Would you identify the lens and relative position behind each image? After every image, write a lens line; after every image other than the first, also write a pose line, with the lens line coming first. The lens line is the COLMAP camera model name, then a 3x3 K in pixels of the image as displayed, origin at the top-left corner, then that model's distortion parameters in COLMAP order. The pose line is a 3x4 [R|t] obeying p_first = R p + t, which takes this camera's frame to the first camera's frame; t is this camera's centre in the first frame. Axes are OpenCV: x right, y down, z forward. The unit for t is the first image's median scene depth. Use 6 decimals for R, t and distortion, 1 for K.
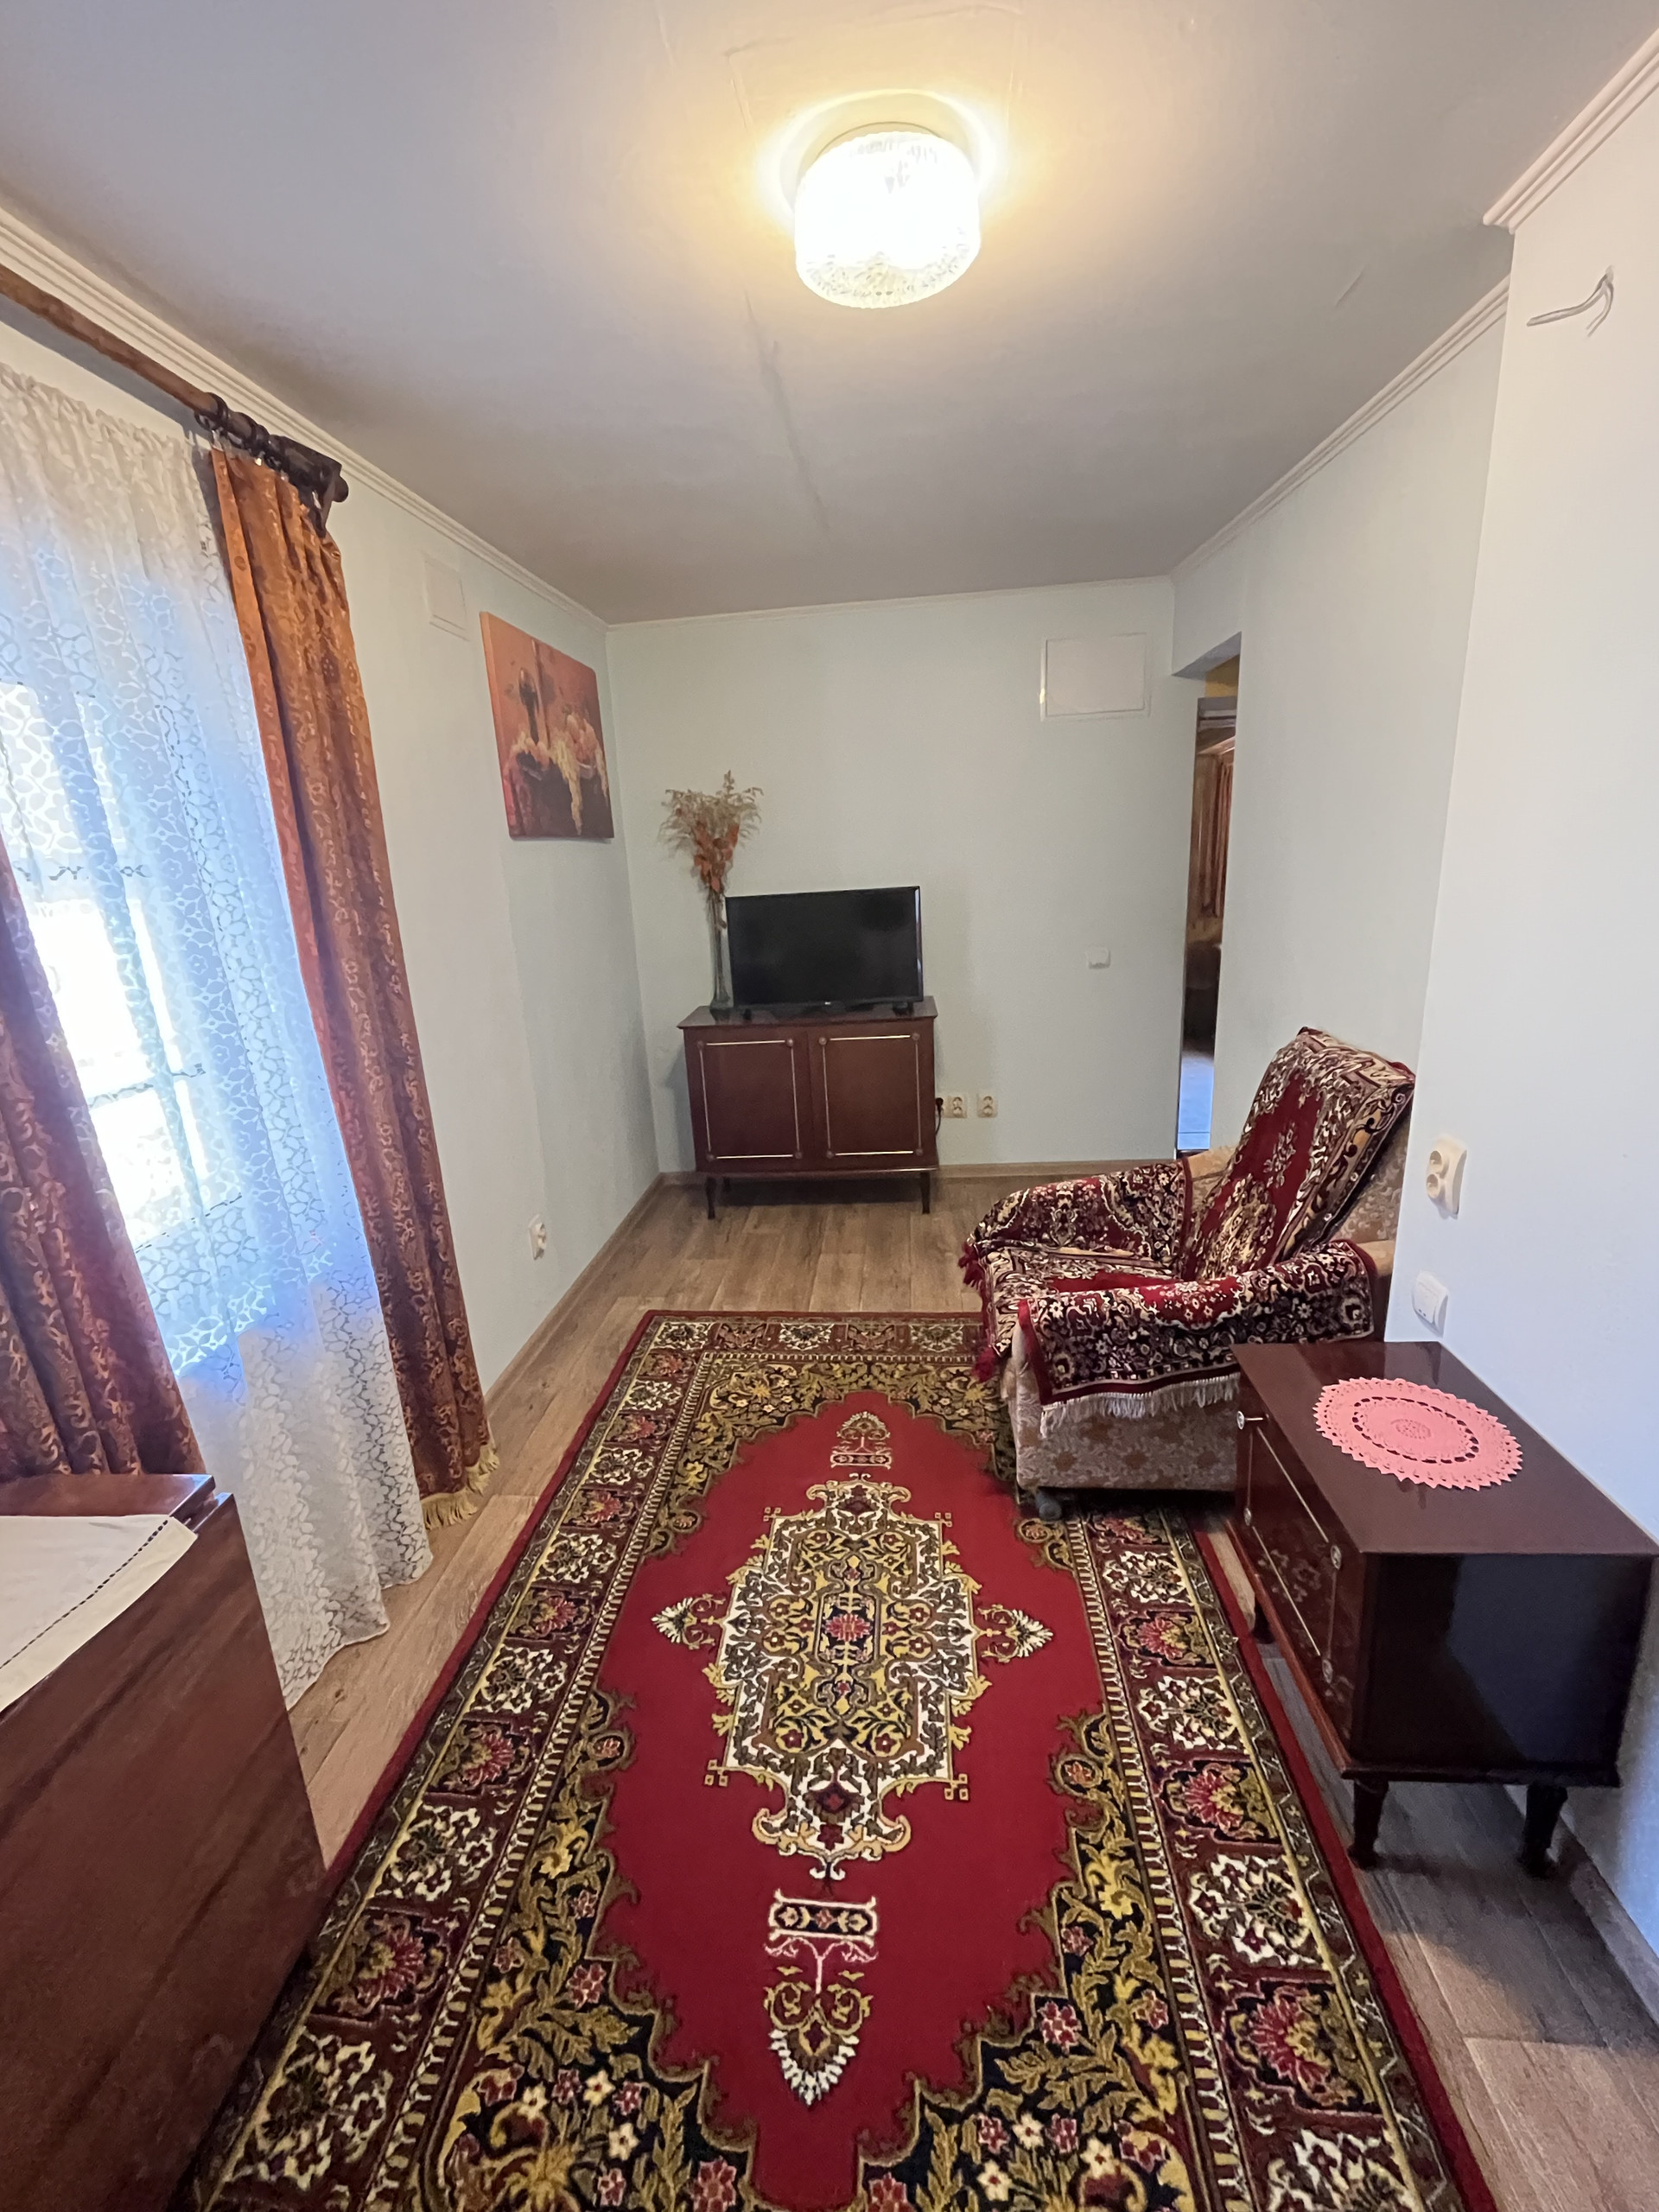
lens RADIAL K [[902.0, 0, 826.4], [0, 902.0, 1093.7], [0, 0, 1]] dist [-0.001085, -0.000513]
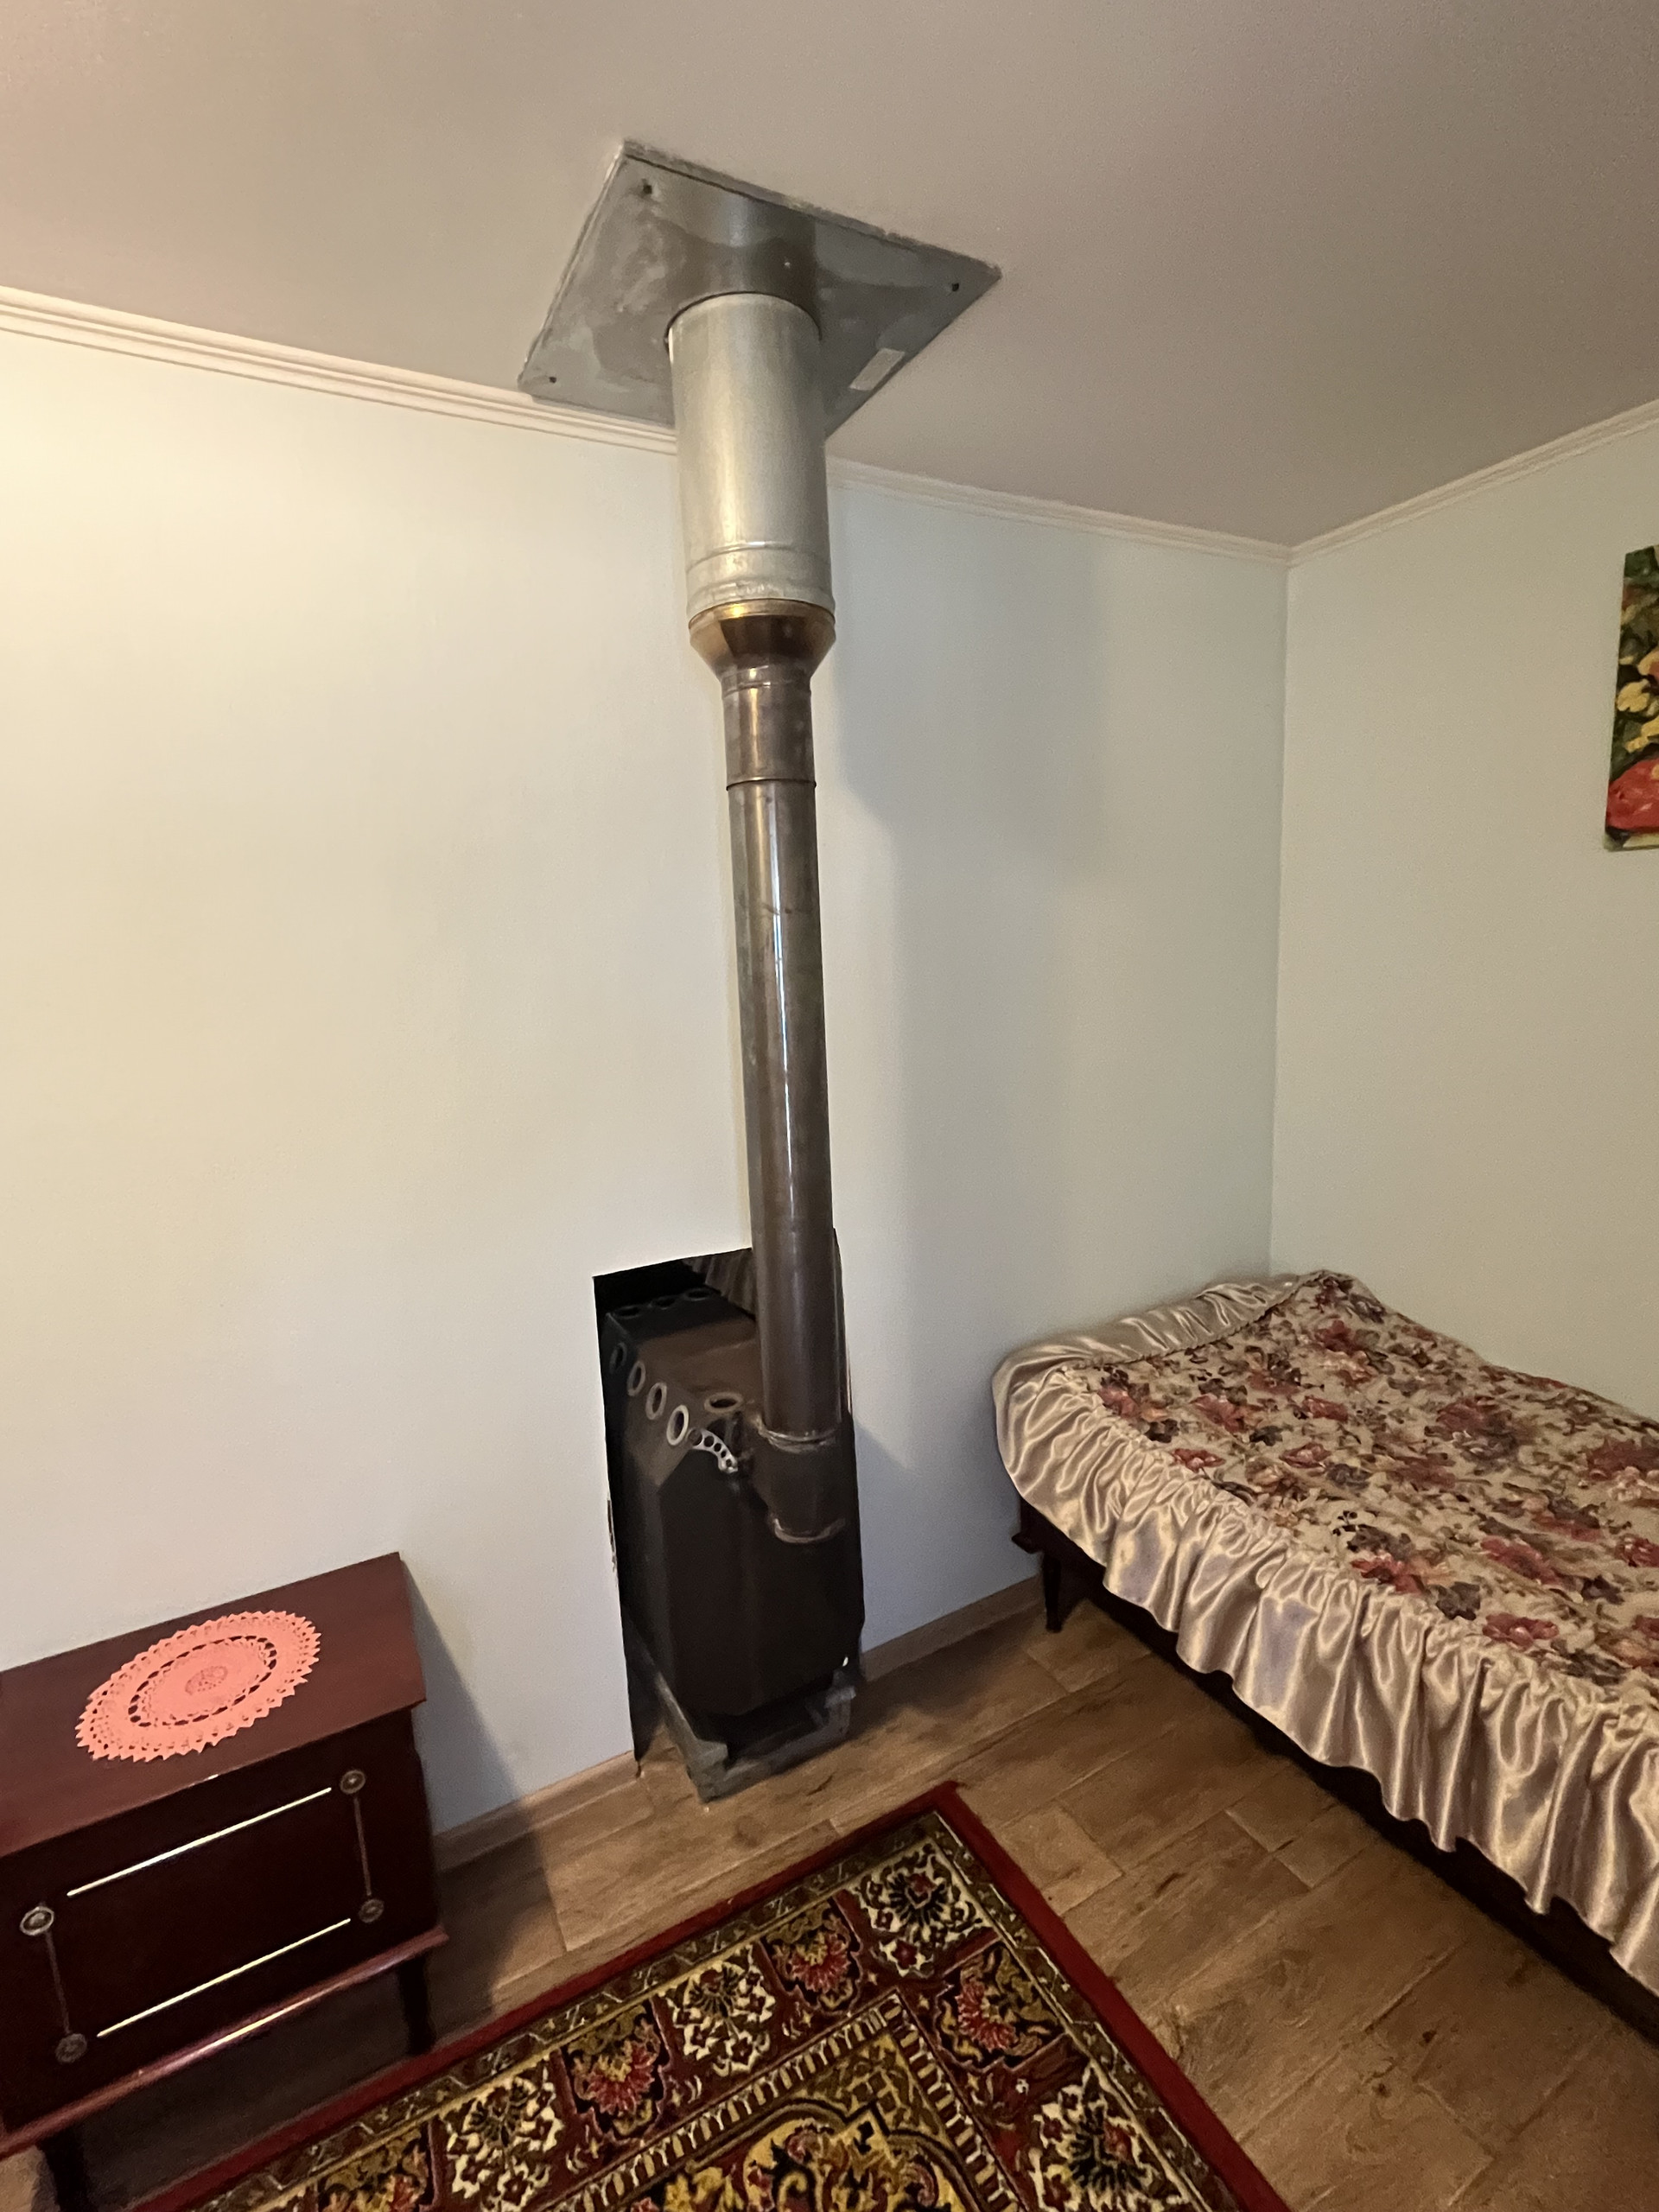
lens RADIAL K [[993.8, 0, 837.0], [0, 993.8, 1099.0], [0, 0, 1]] dist [-0.002229, -0.000318]
pose [[-0.549790, -0.059373, 0.833190, -0.456818], [0.282972, 0.925252, 0.252655, -0.216966], [-0.785912, 0.374677, -0.491893, 0.785541]]
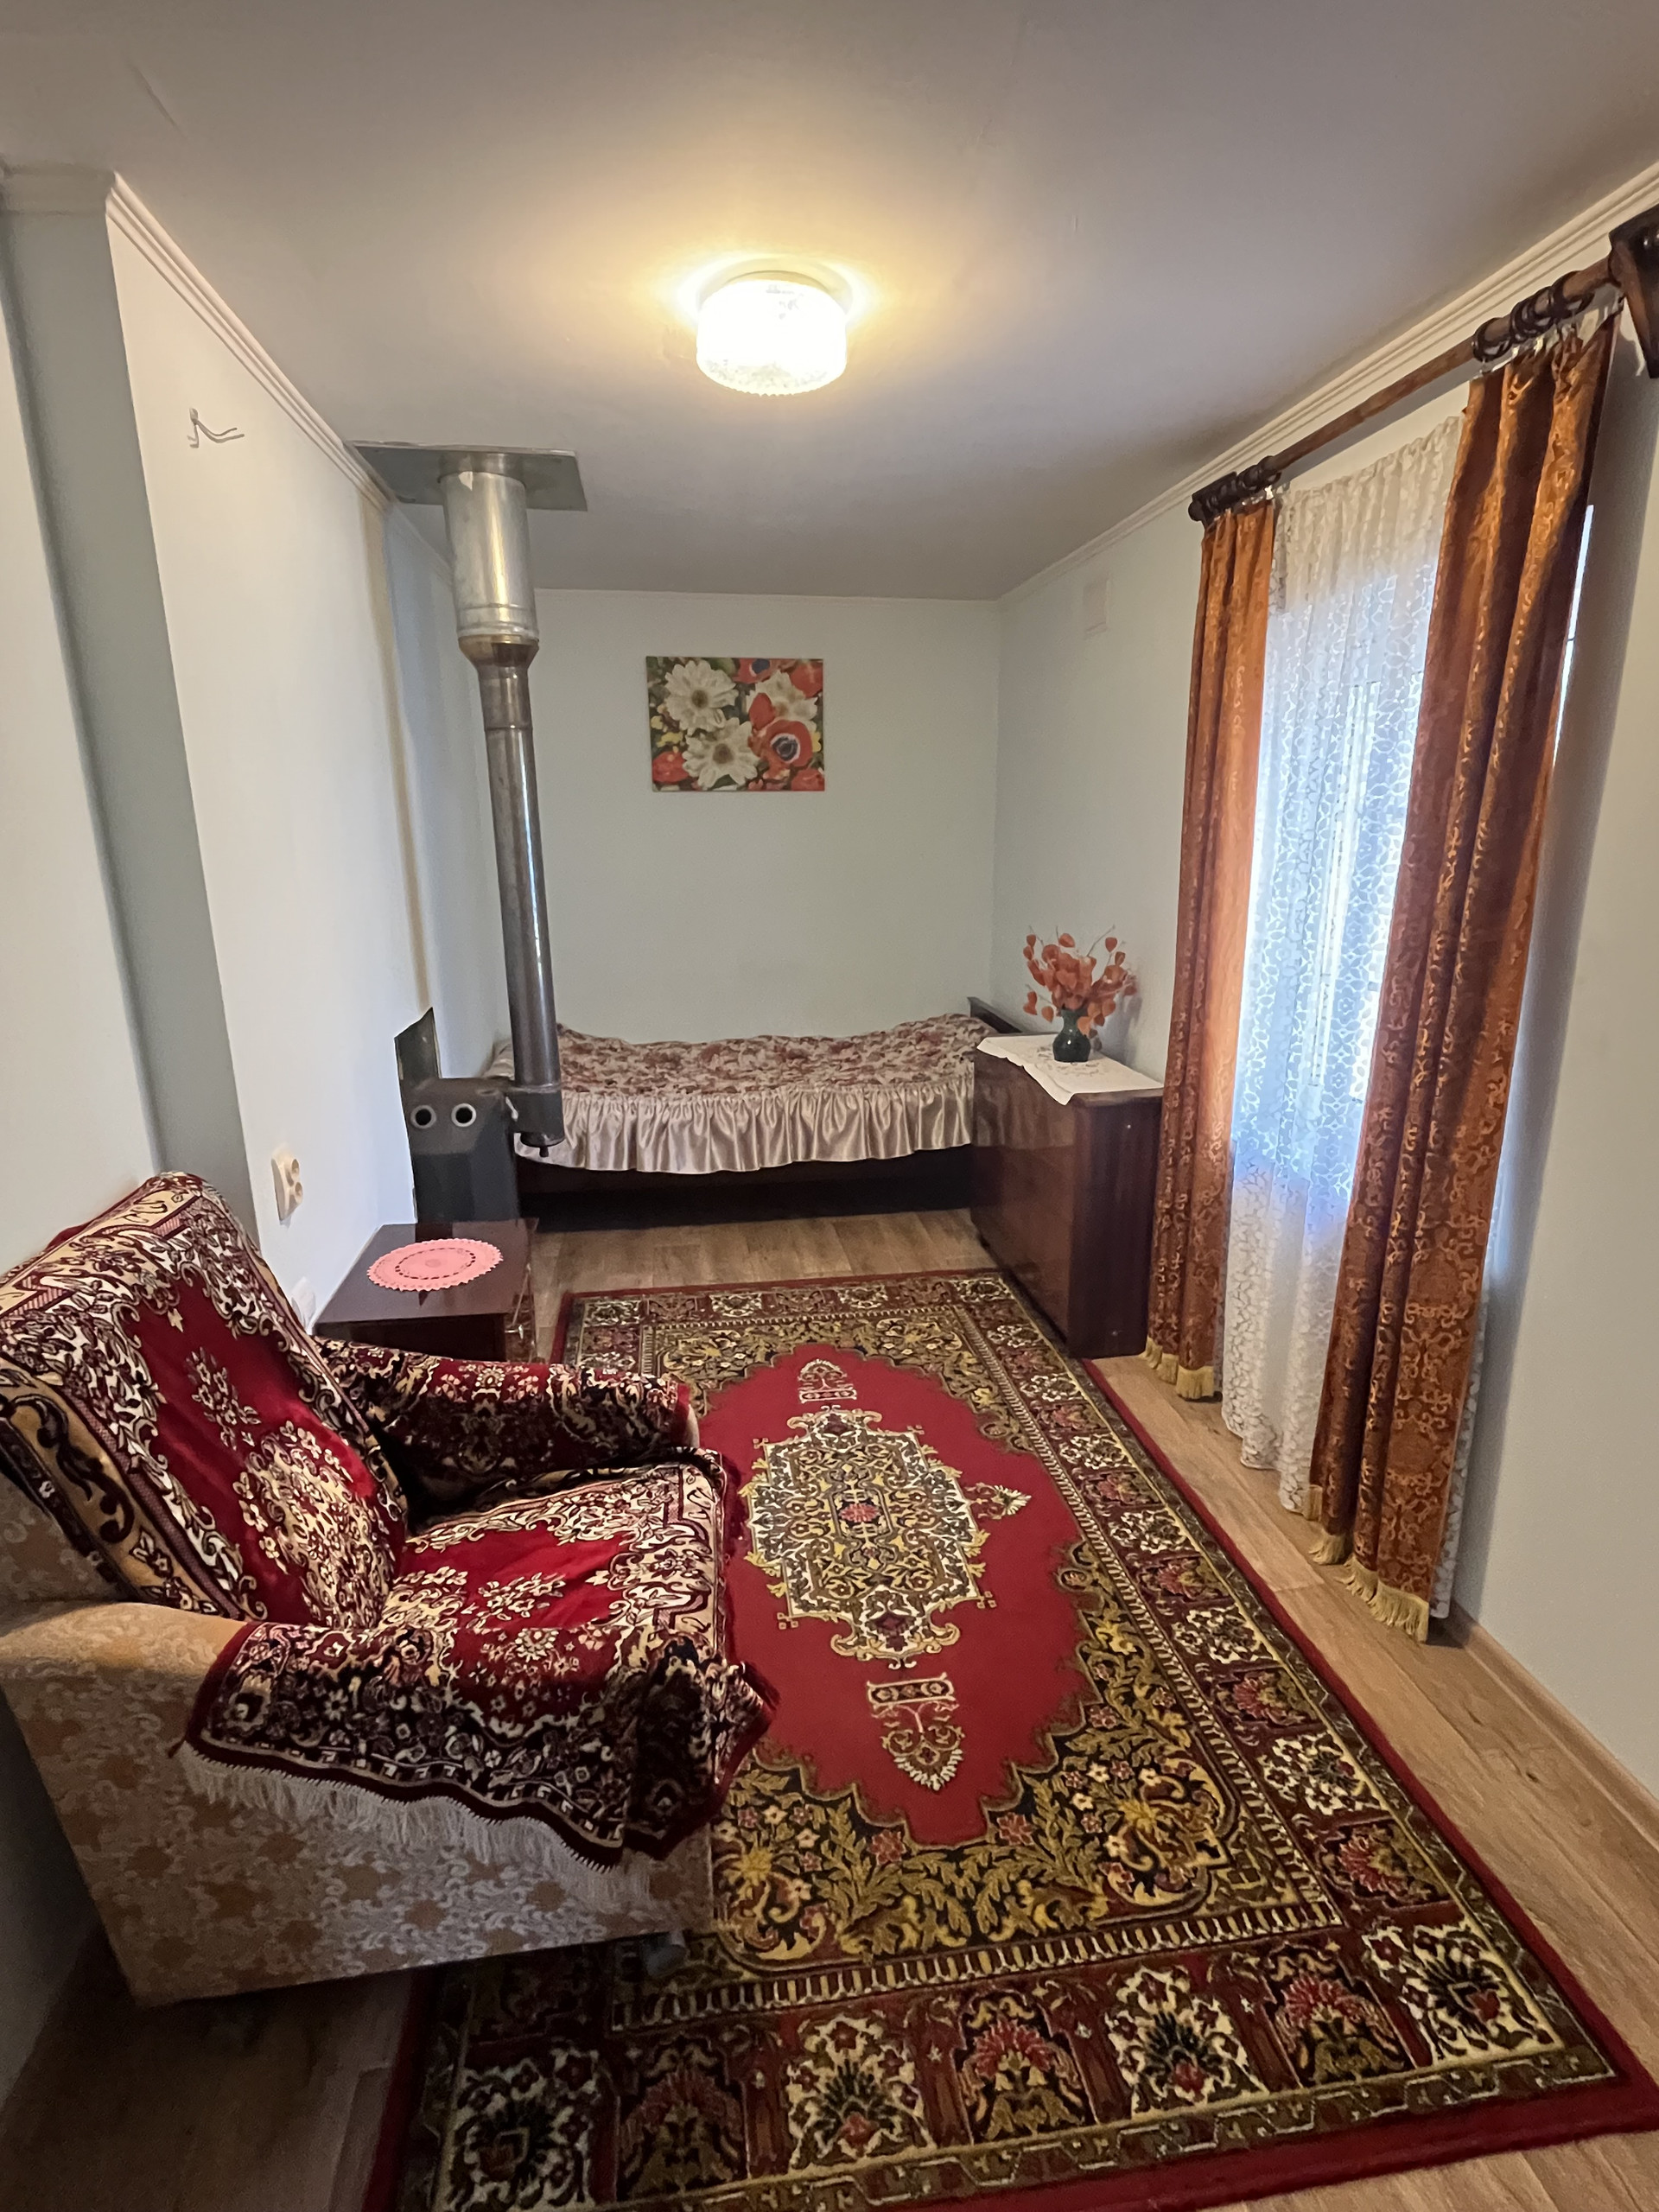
lens RADIAL K [[1081.9, 0, 828.4], [0, 1081.9, 1108.4], [0, 0, 1]] dist [-0.002393, -0.000309]
pose [[-0.970761, 0.117639, -0.209245, 0.379752], [-0.004483, 0.862647, 0.505787, -0.711462], [0.240005, 0.491937, -0.836897, 2.477385]]
